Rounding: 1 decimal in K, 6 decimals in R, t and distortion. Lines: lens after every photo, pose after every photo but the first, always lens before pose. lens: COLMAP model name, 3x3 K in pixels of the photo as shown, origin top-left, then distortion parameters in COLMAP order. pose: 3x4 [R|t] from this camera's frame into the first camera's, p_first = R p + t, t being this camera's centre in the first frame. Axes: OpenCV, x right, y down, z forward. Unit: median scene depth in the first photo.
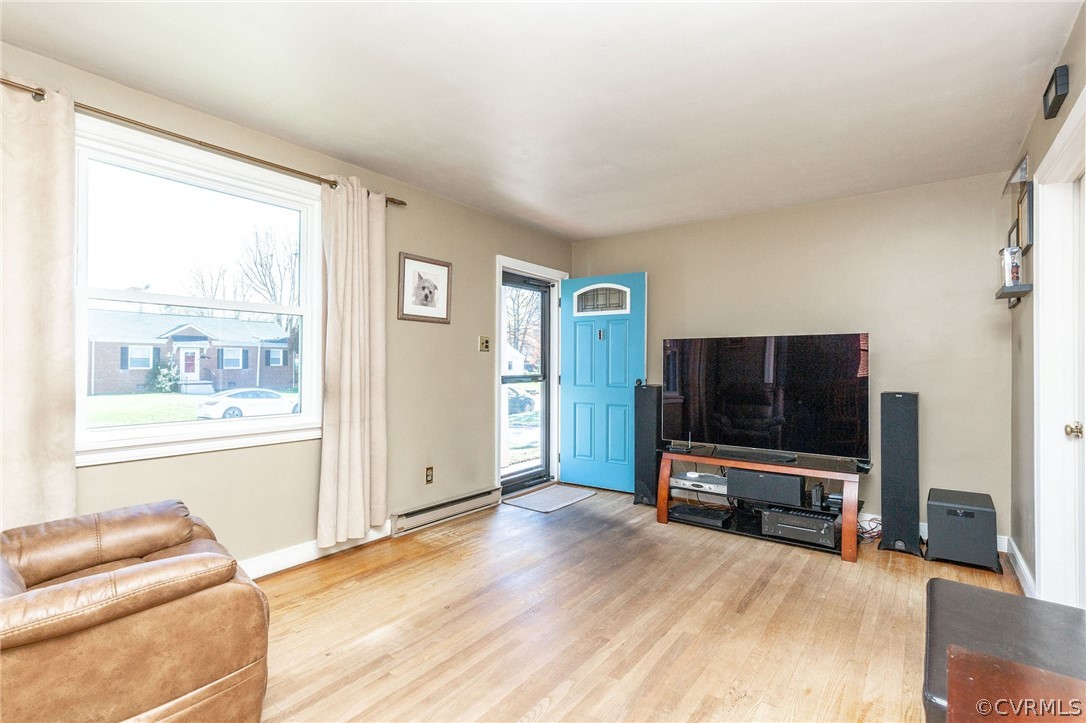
lens RADIAL K [[493.6, 0, 543.8], [0, 493.6, 359.2], [0, 0, 1]] dist [-0.005148, 0.000423]
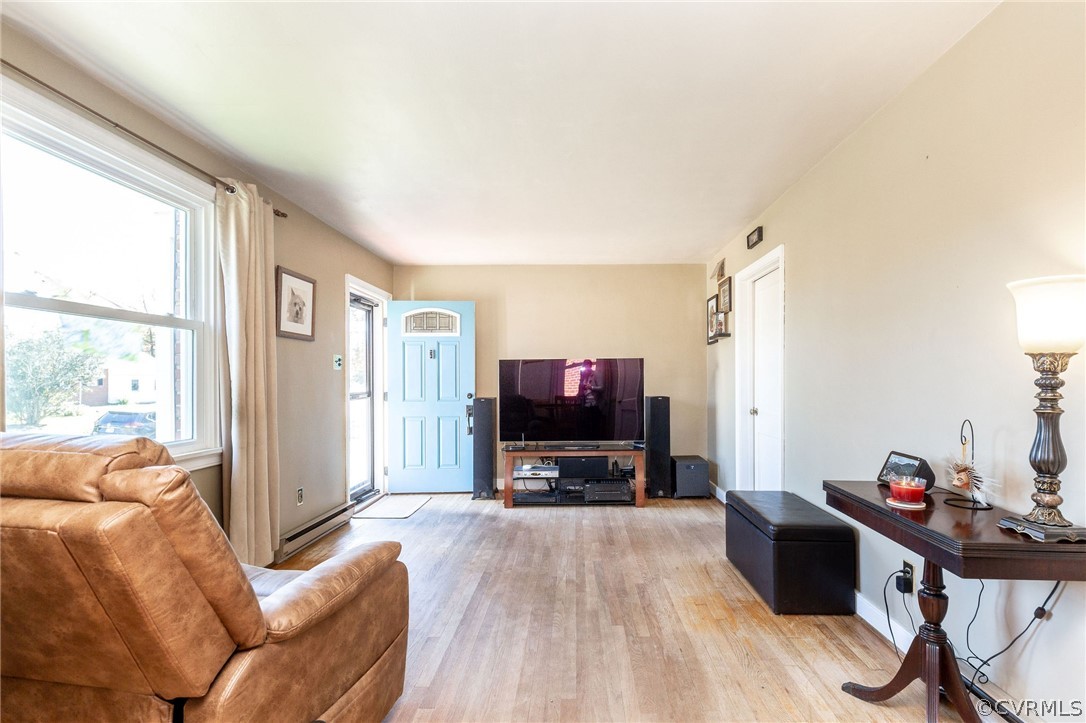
lens RADIAL K [[493.6, 0, 552.2], [0, 493.6, 376.7], [0, 0, 1]] dist [-0.005148, 0.000423]
pose [[0.822042, -0.008219, 0.569368, -0.373270], [0.006093, 0.999966, 0.005638, -0.004360], [-0.569394, -0.001165, 0.822064, -0.080108]]
